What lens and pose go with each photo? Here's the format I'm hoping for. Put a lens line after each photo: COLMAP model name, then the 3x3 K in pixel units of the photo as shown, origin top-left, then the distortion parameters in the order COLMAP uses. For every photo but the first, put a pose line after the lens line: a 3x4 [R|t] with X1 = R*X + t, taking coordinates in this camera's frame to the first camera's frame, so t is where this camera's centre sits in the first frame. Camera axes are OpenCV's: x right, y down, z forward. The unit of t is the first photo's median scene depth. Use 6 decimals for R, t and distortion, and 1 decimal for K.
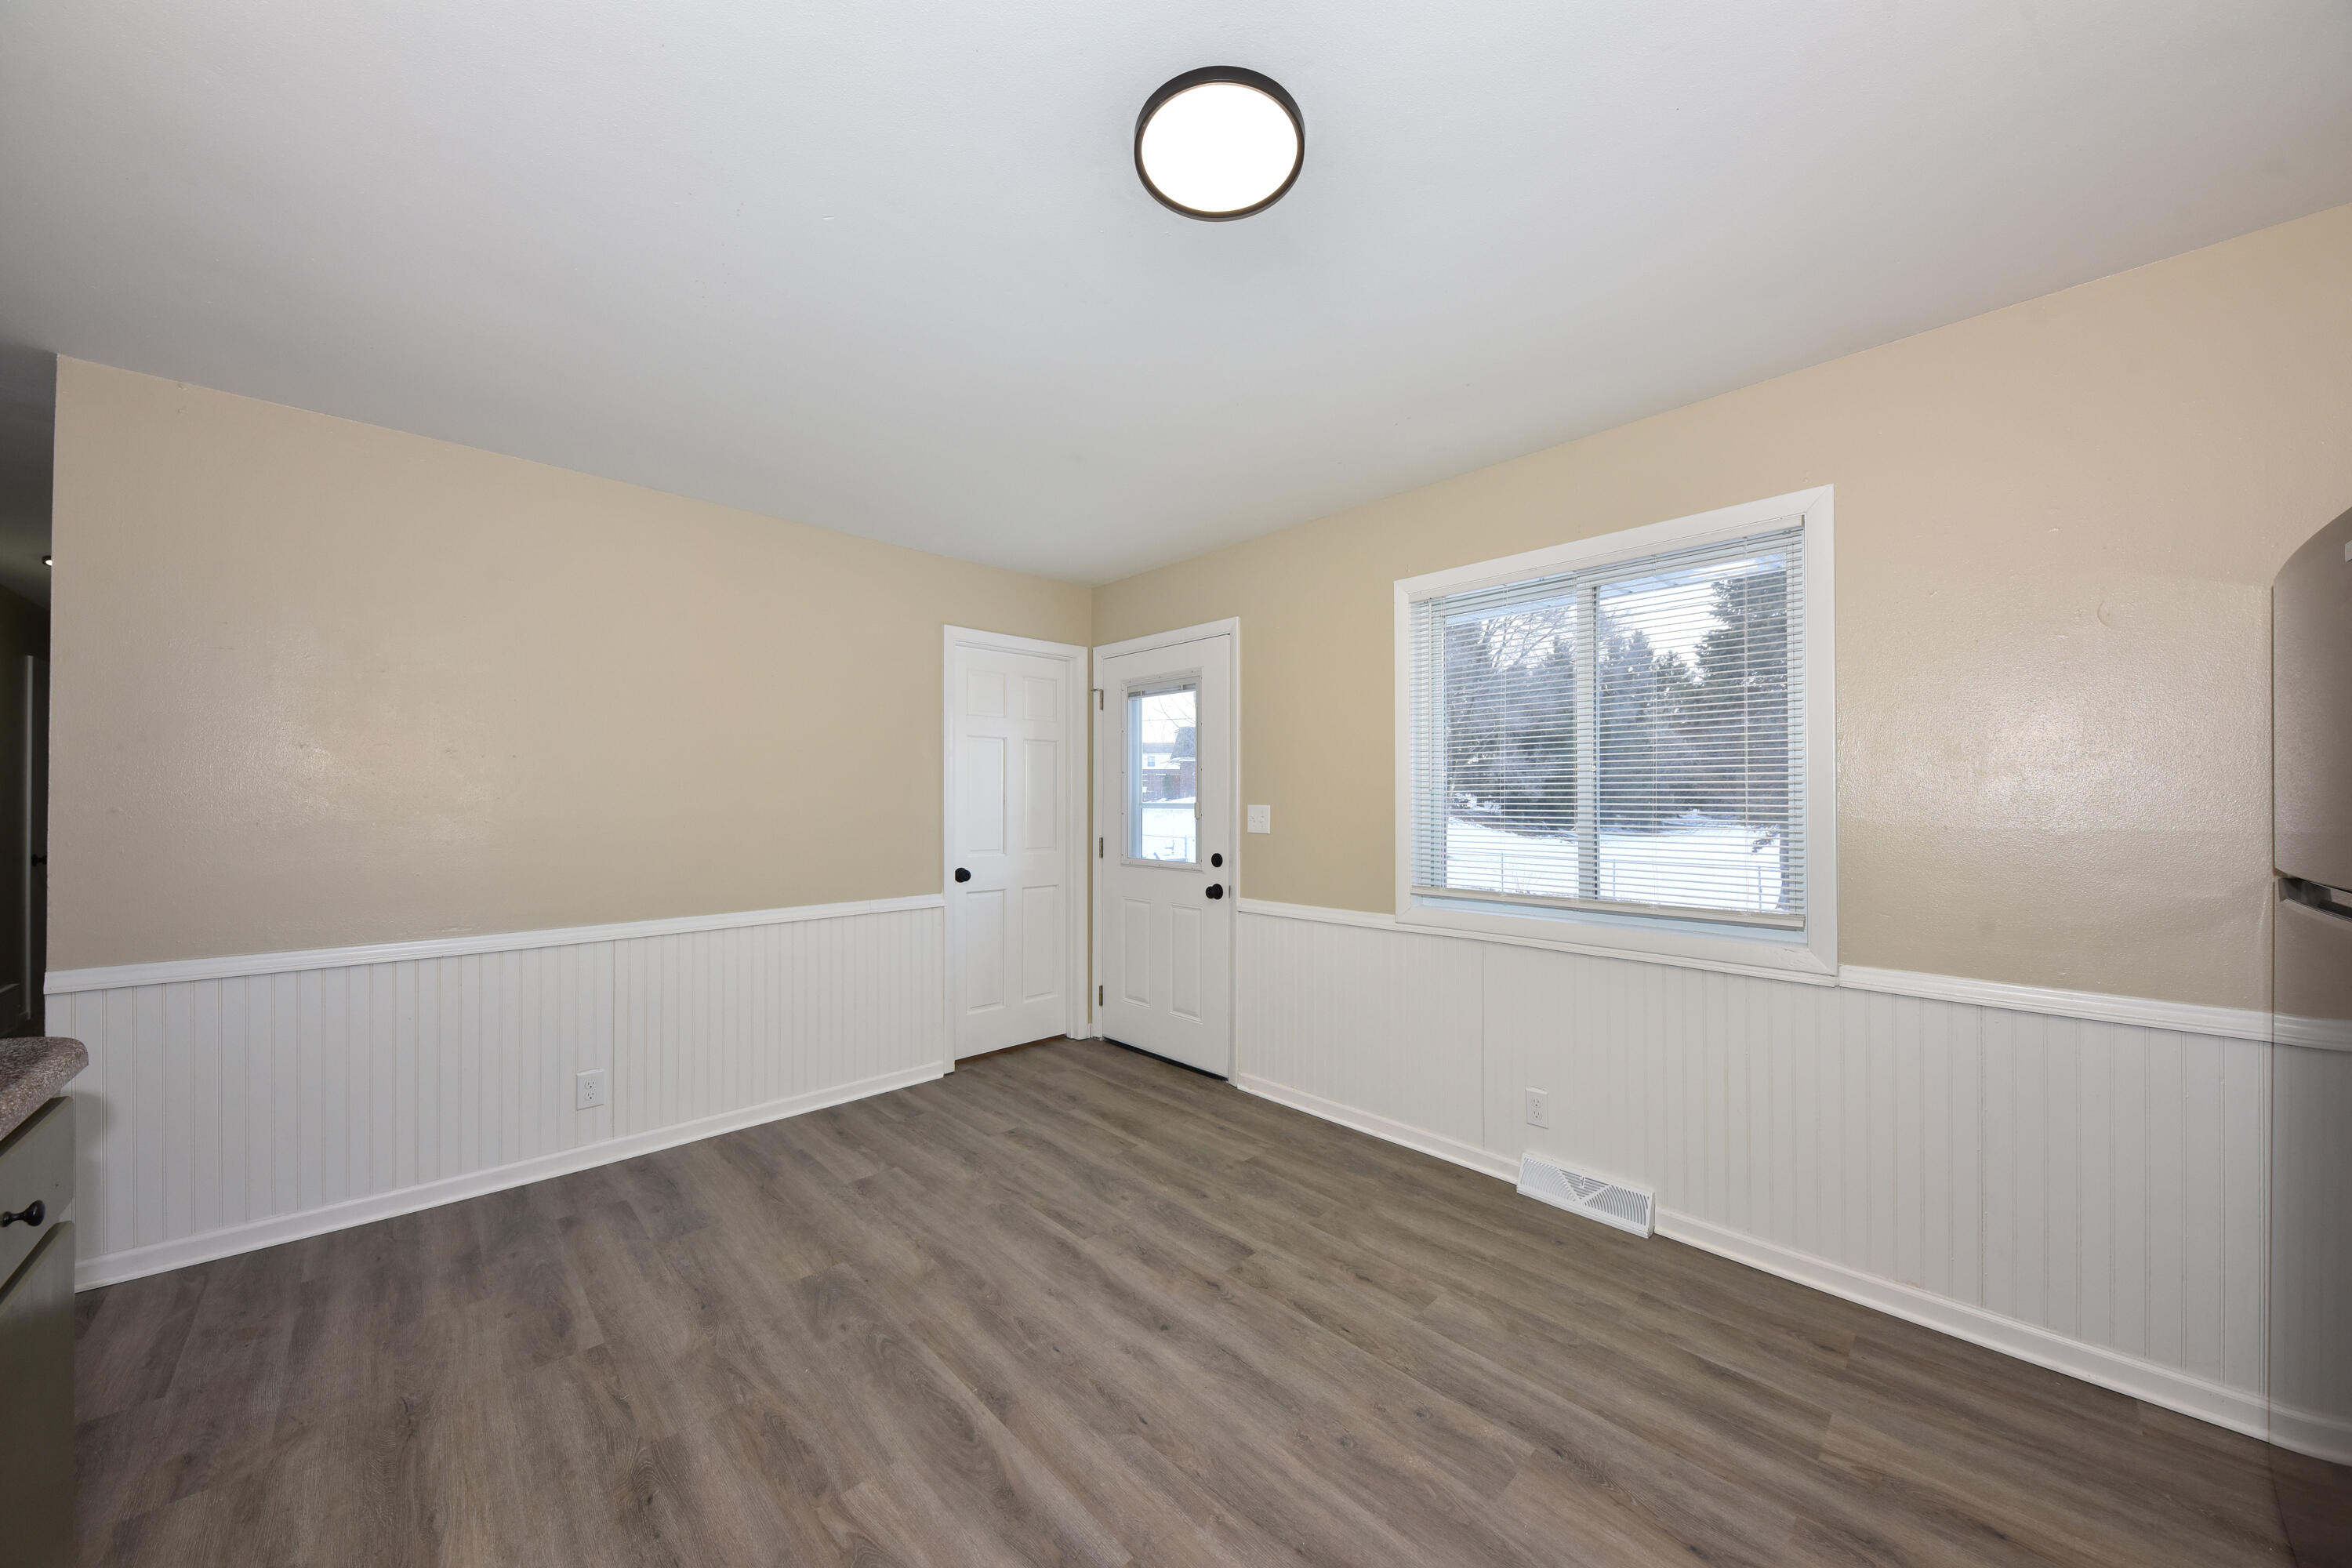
lens RADIAL K [[806.9, 0, 1175.8], [0, 806.9, 797.2], [0, 0, 1]] dist [0.011918, -0.009464]
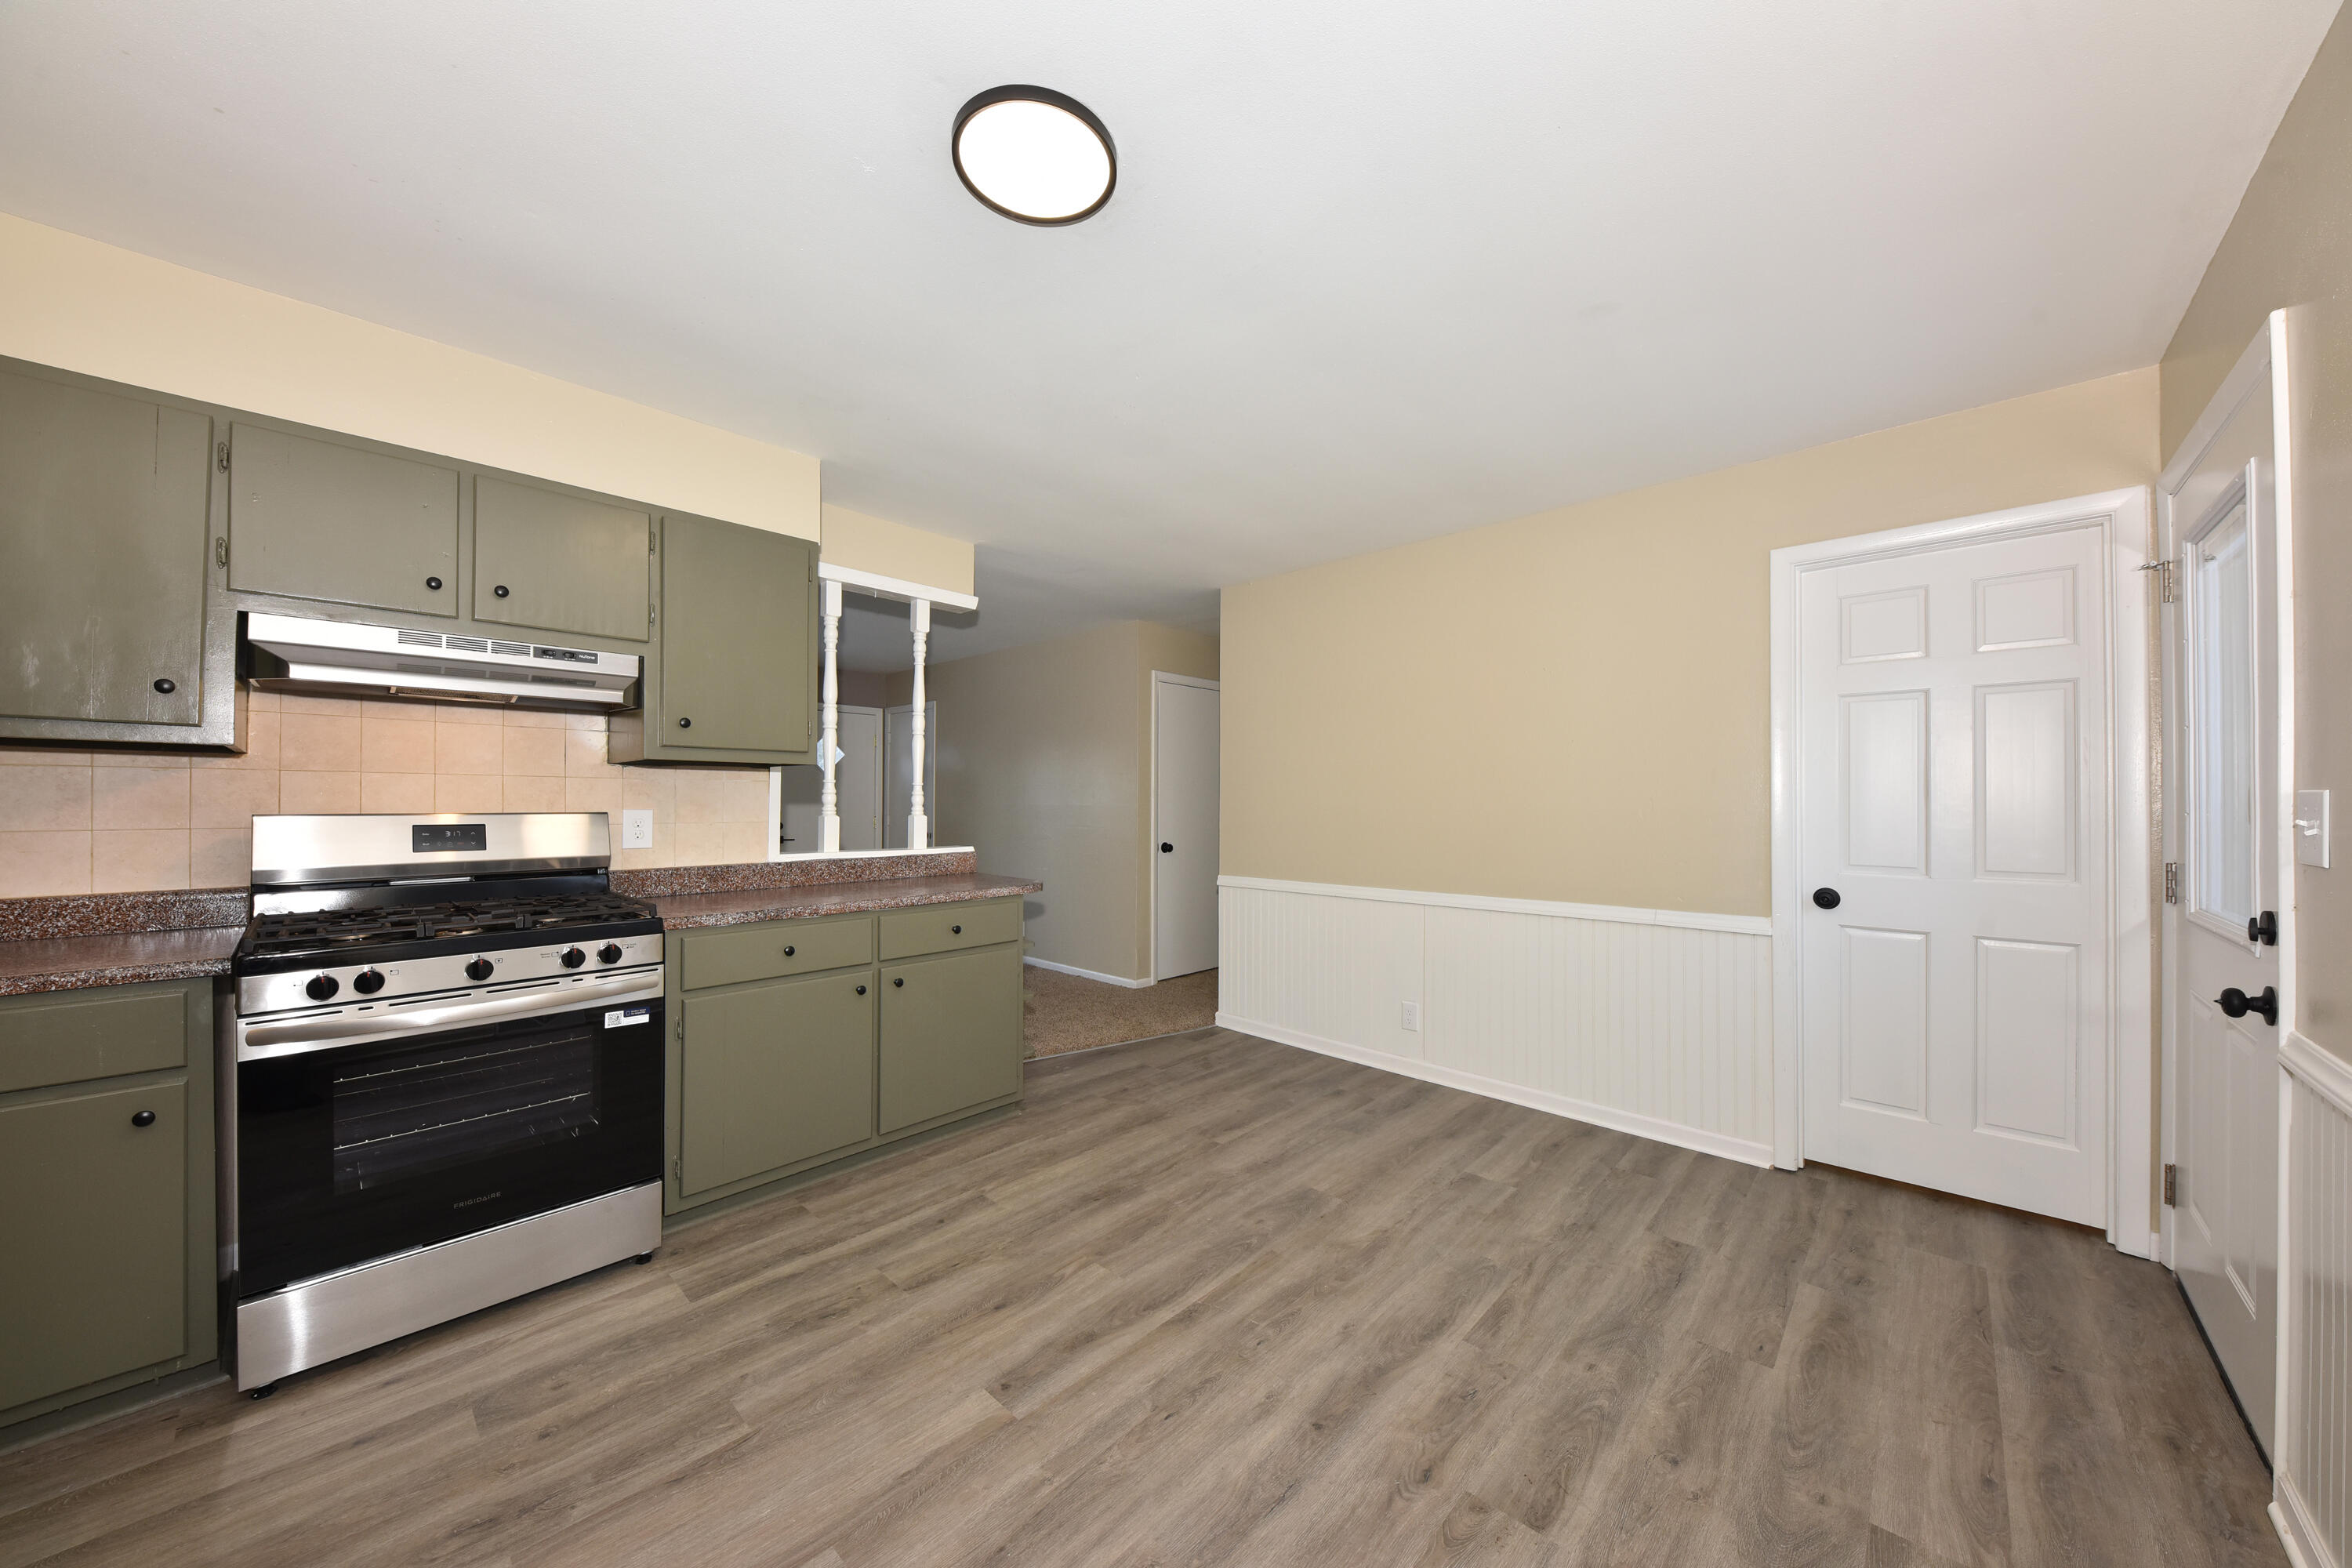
lens RADIAL K [[806.9, 0, 1175.8], [0, 806.9, 797.2], [0, 0, 1]] dist [0.011918, -0.009464]
pose [[0.043783, -0.005578, -0.999025, 0.652098], [0.003798, 0.999978, -0.005417, 0.019101], [0.999034, -0.003557, 0.043803, 0.670109]]
